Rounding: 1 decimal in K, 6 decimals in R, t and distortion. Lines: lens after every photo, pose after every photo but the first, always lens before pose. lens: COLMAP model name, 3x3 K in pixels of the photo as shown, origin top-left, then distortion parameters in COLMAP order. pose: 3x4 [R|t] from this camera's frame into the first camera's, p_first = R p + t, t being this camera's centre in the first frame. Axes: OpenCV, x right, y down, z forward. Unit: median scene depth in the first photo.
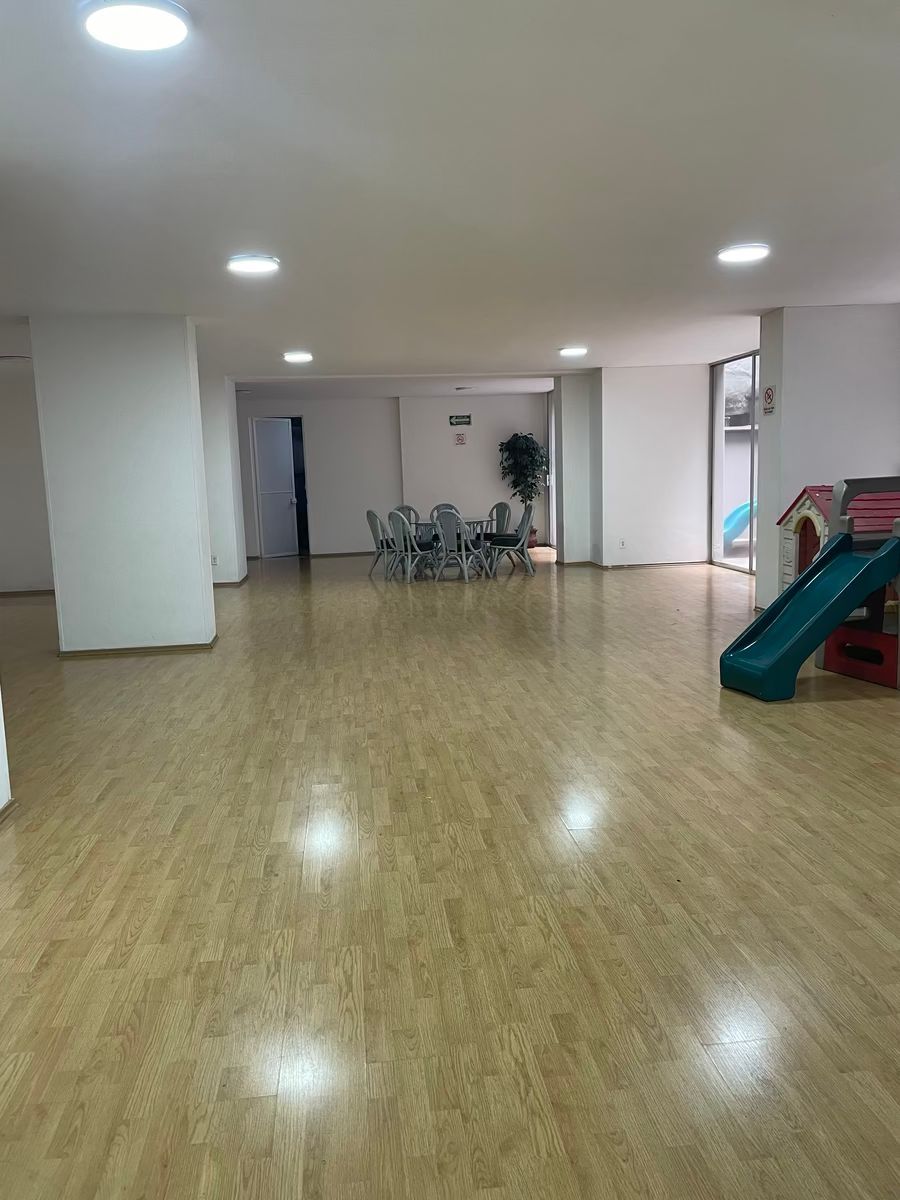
lens RADIAL K [[920.2, 0, 443.8], [0, 920.2, 603.9], [0, 0, 1]] dist [0.076899, -0.105605]
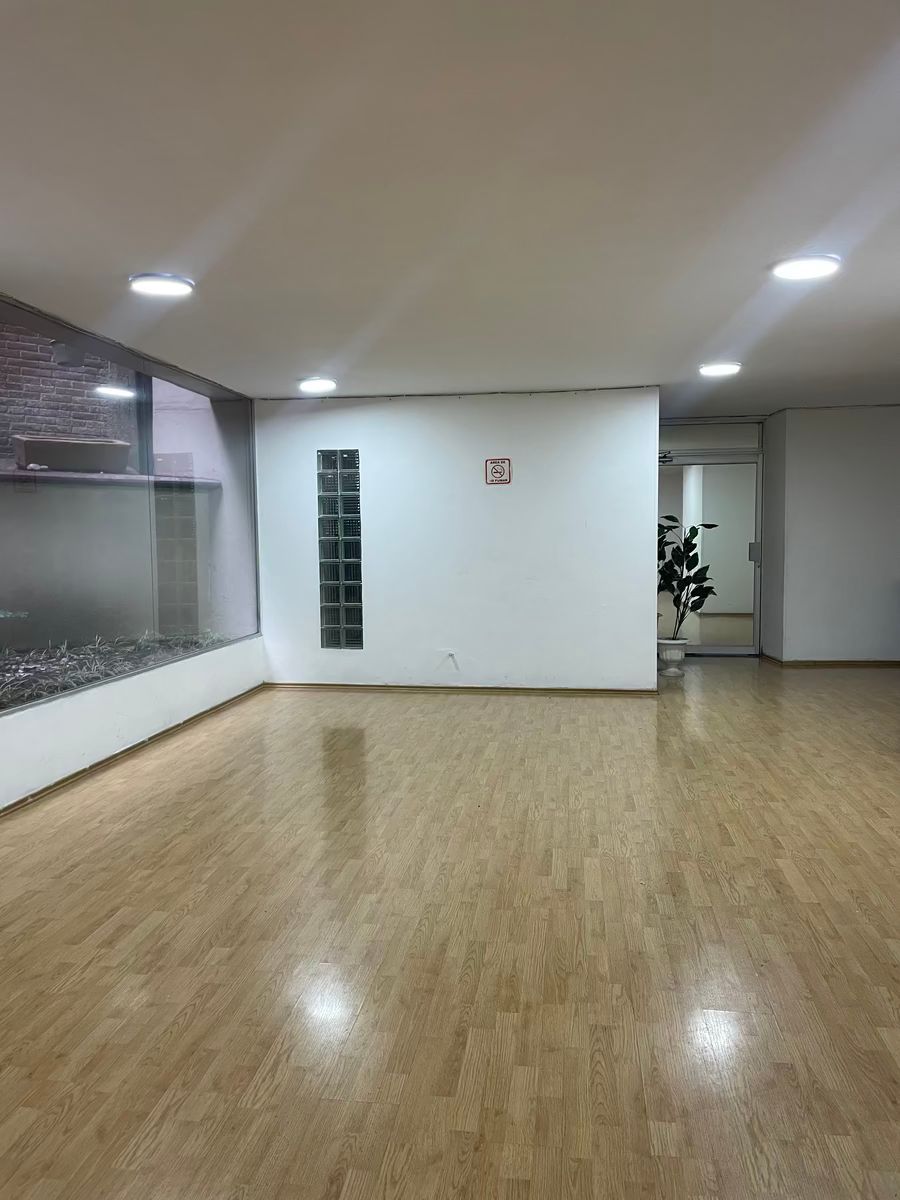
lens RADIAL K [[920.2, 0, 443.8], [0, 920.2, 603.9], [0, 0, 1]] dist [0.076899, -0.105605]
pose [[-0.968877, 0.024961, 0.246281, -0.067259], [0.077812, 0.975182, 0.207281, -0.311032], [-0.234995, 0.219993, -0.946774, 2.120096]]
